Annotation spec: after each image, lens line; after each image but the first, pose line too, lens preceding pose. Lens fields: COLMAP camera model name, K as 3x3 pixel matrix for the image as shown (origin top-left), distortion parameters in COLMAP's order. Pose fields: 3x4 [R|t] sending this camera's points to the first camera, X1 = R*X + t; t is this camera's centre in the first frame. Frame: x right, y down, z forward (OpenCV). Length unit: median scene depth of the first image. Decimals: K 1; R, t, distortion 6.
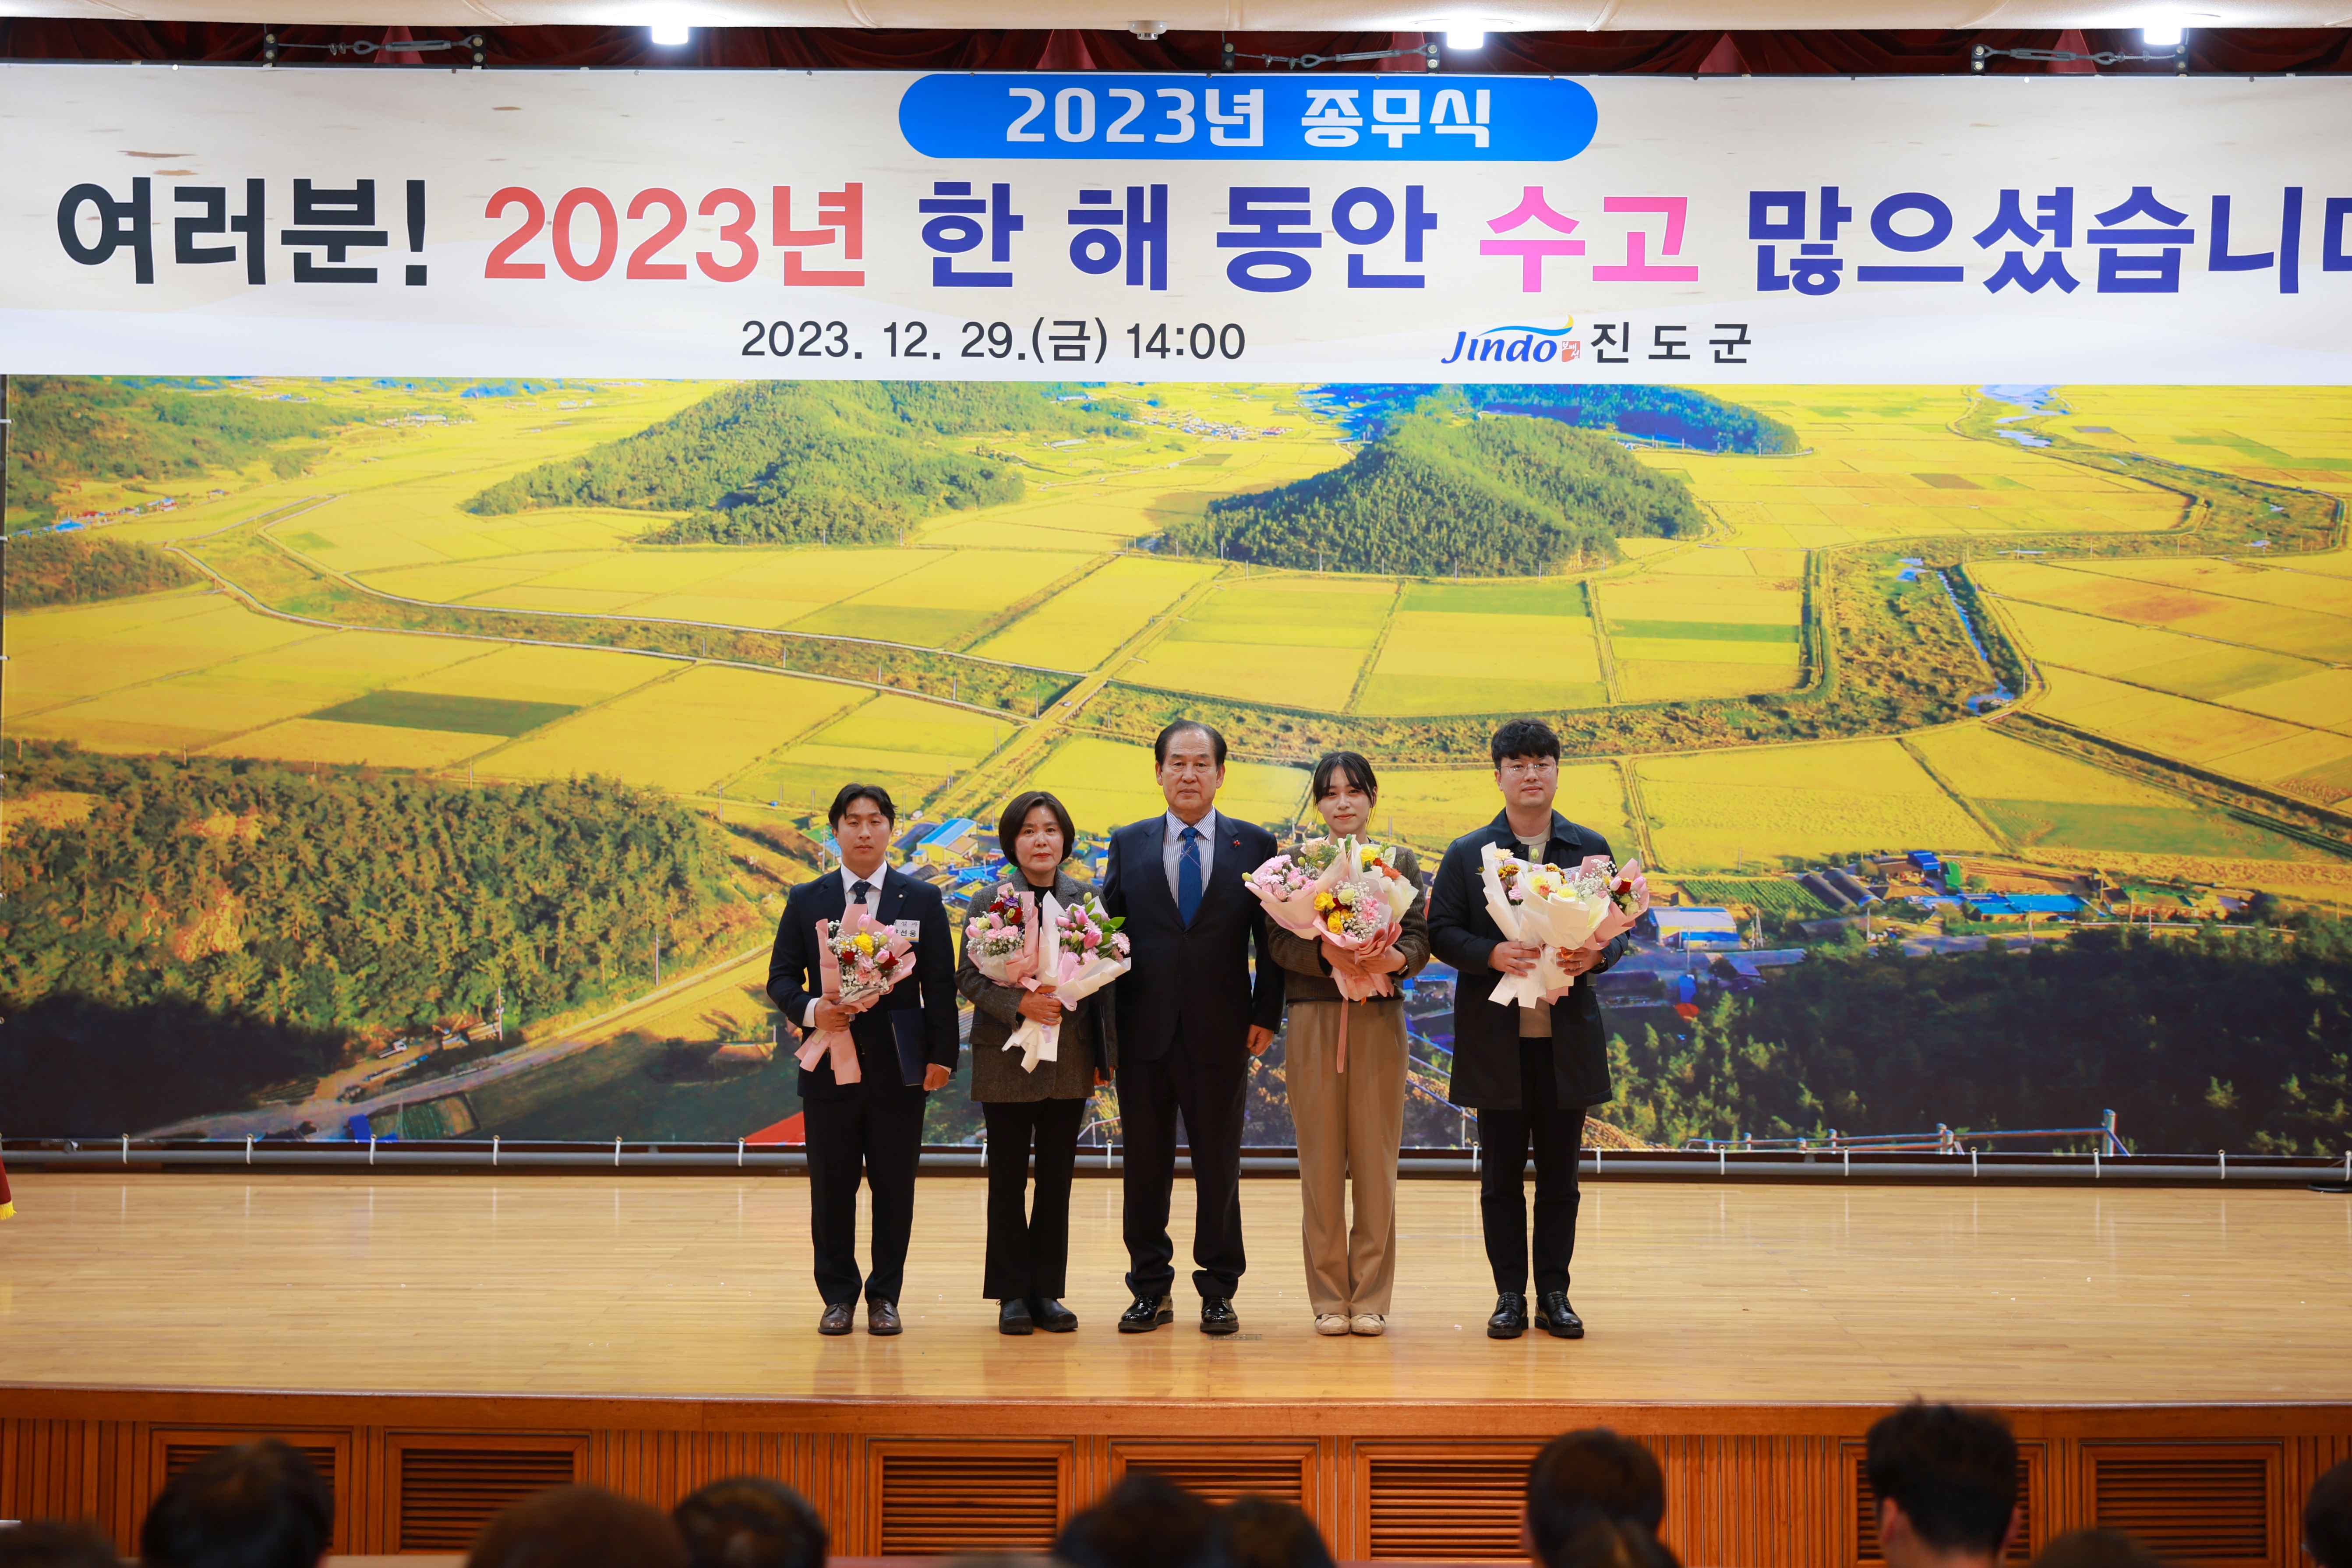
lens RADIAL K [[3566.0, 0, 1204.3], [0, 3566.0, 730.1], [0, 0, 1]] dist [0.121143, 0.057123]
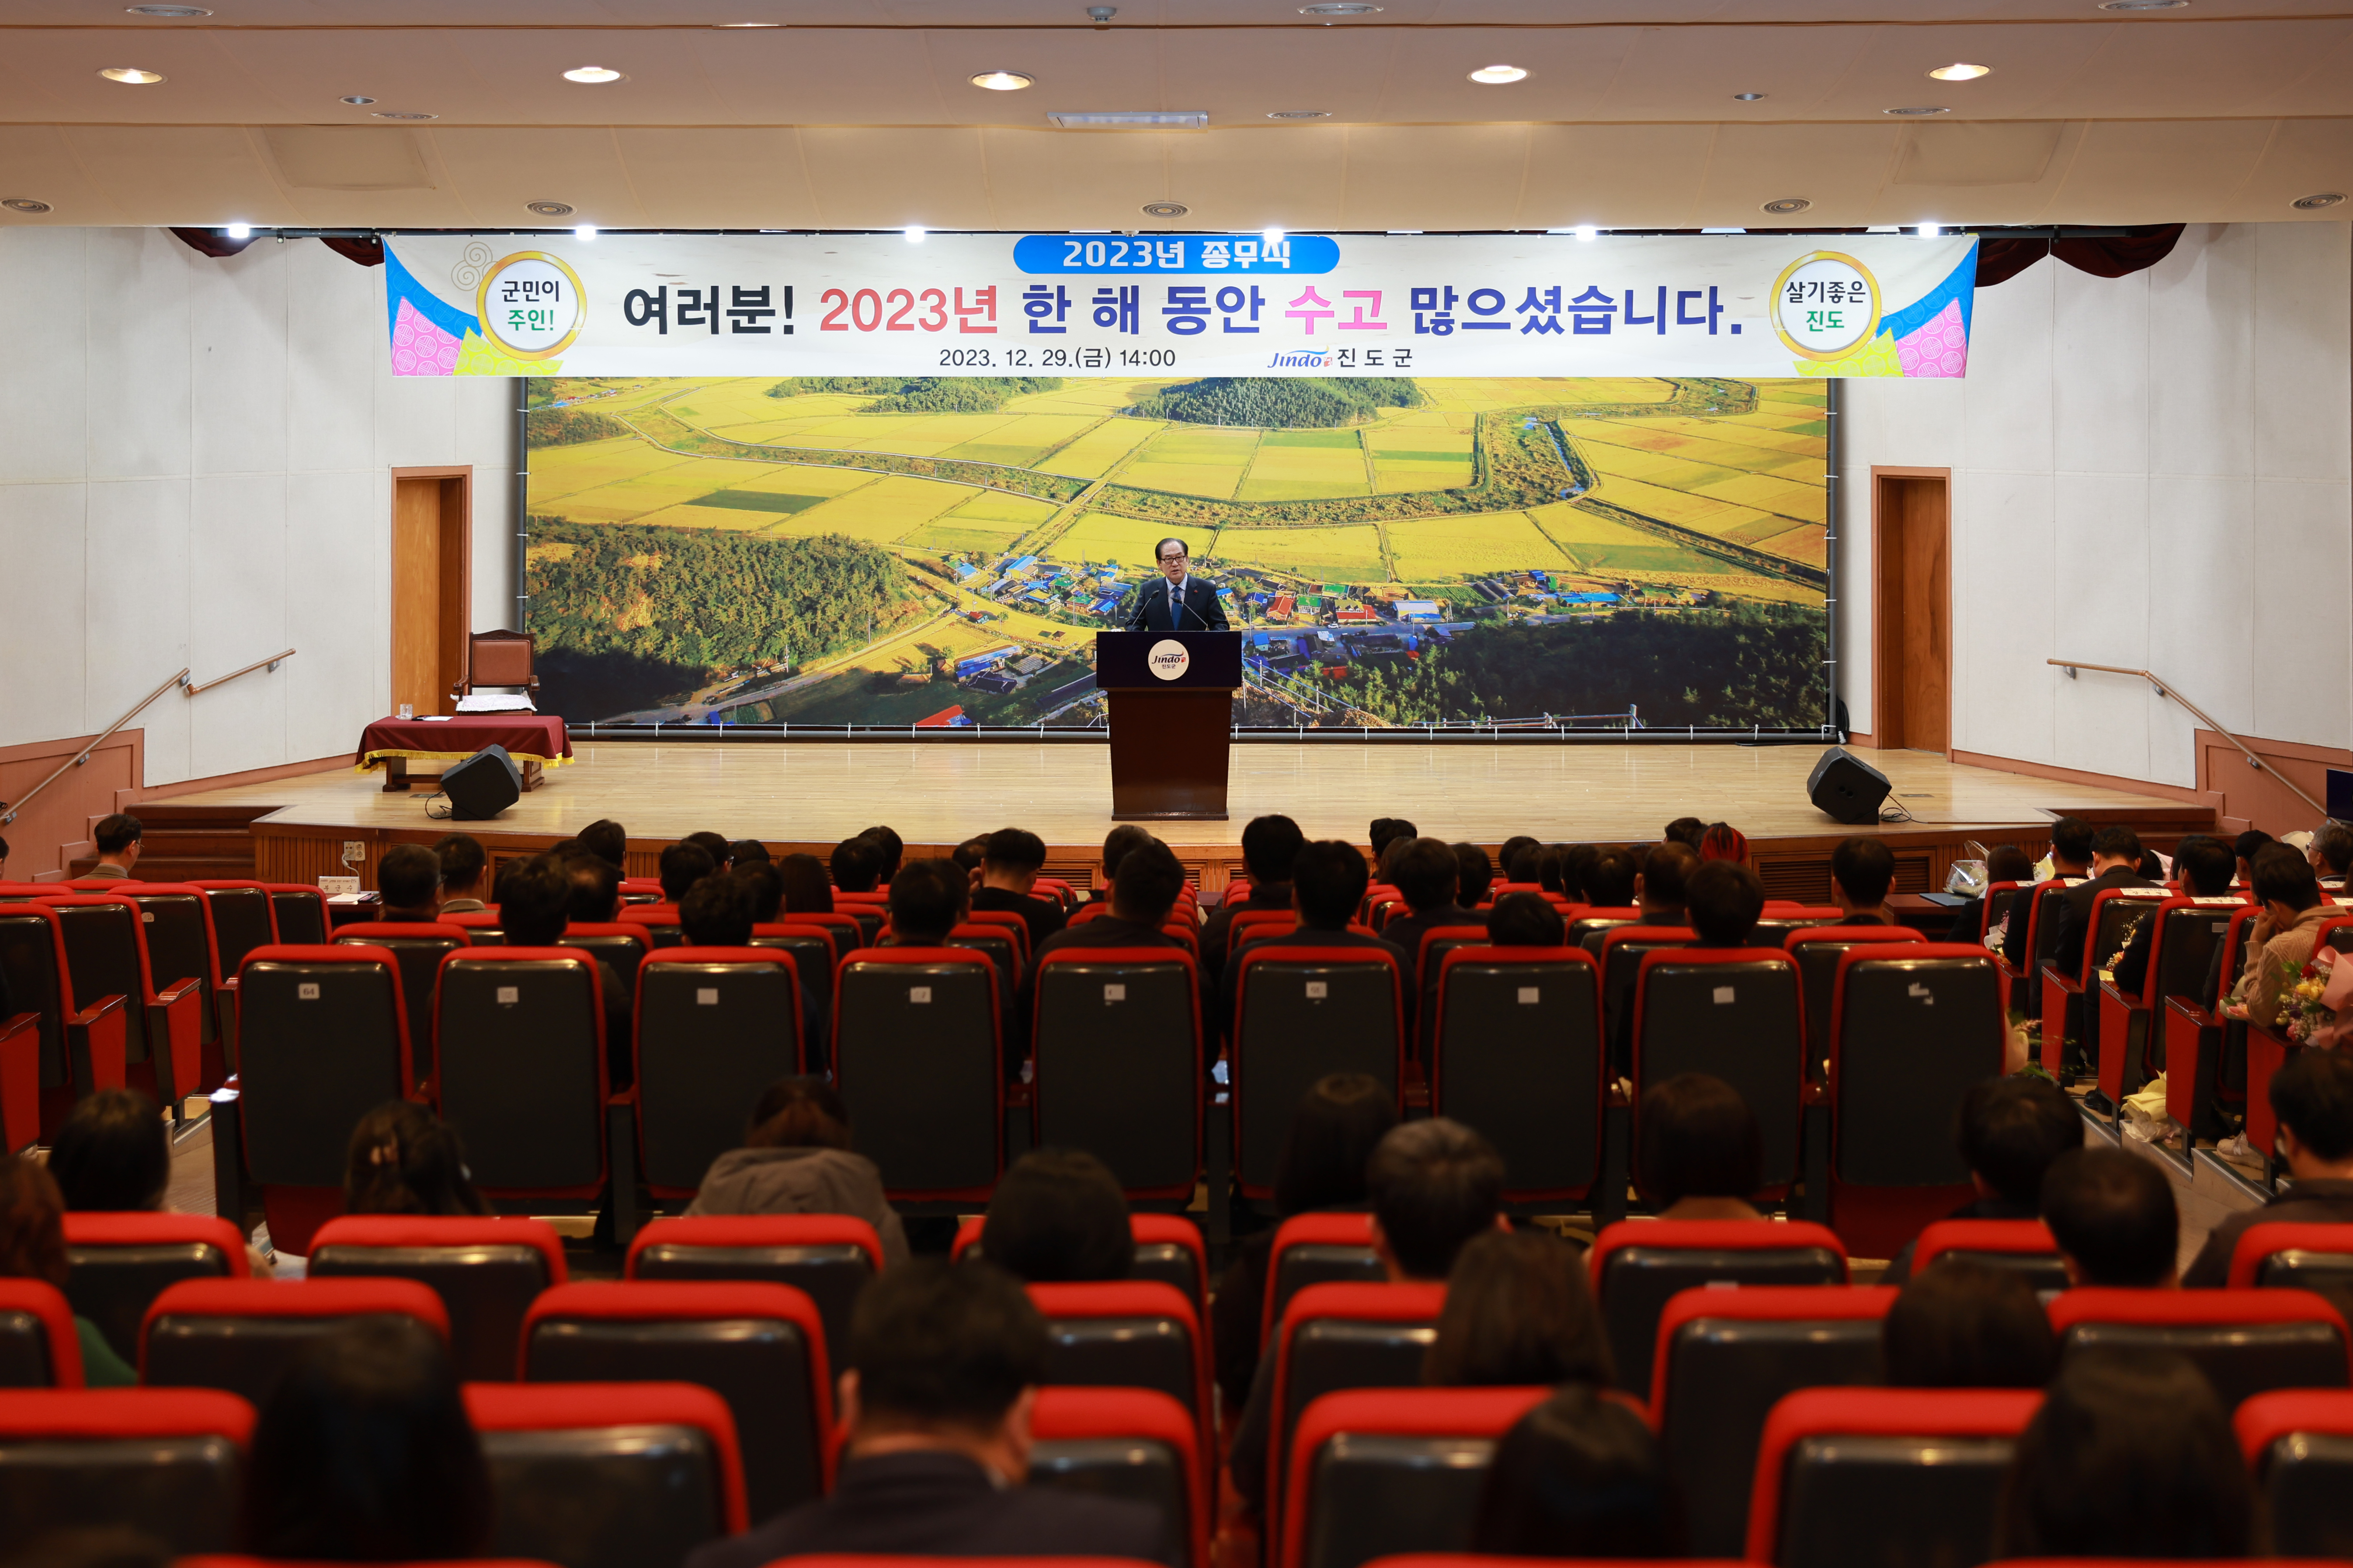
lens RADIAL K [[6218.2, 0, 1178.2], [0, 6218.2, 564.5], [0, 0, 1]] dist [0.343942, -0.097640]
pose [[0.999991, -0.004190, 0.000705, 0.008387], [0.004092, 0.994437, 0.105250, -0.317781], [-0.001142, -0.105246, 0.994446, -2.281826]]
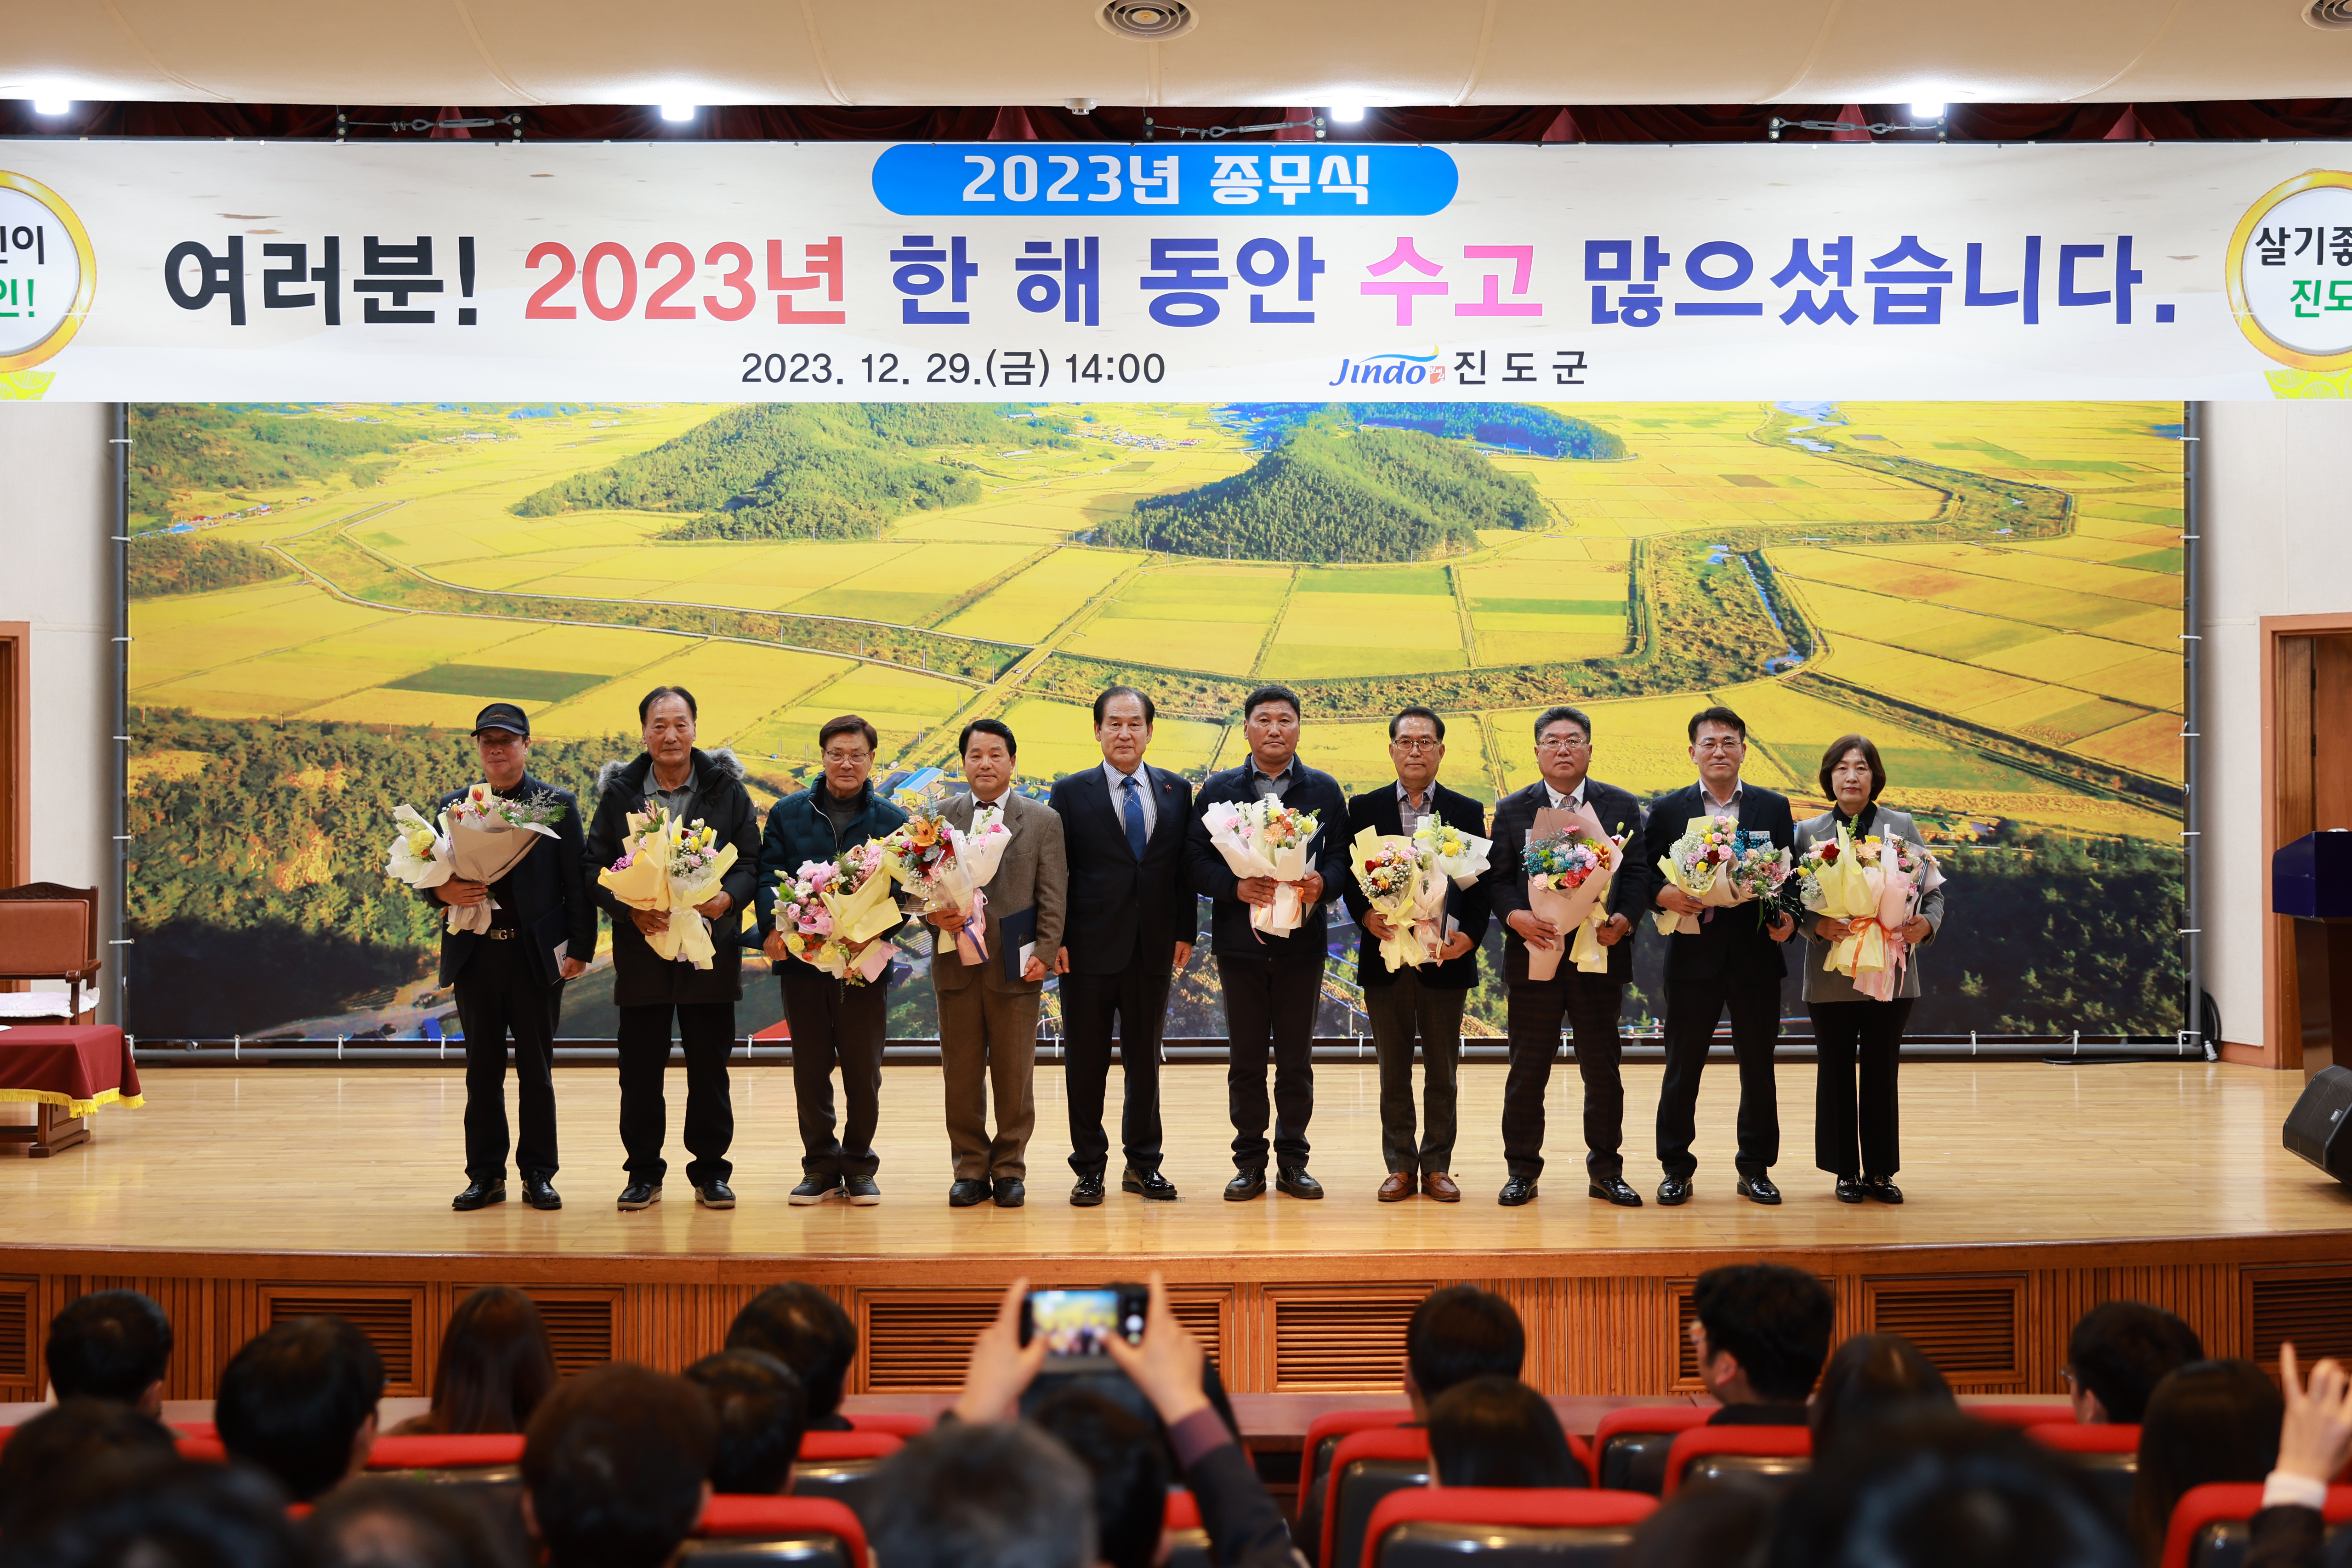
lens RADIAL K [[2913.1, 0, 1183.3], [0, 2913.1, 738.1], [0, 0, 1]] dist [0.066423, 0.074800]
pose [[0.999818, -0.008075, 0.017258, -0.000162], [0.007738, 0.999780, 0.019507, -0.003548], [-0.017411, -0.019370, 0.999661, 0.020112]]
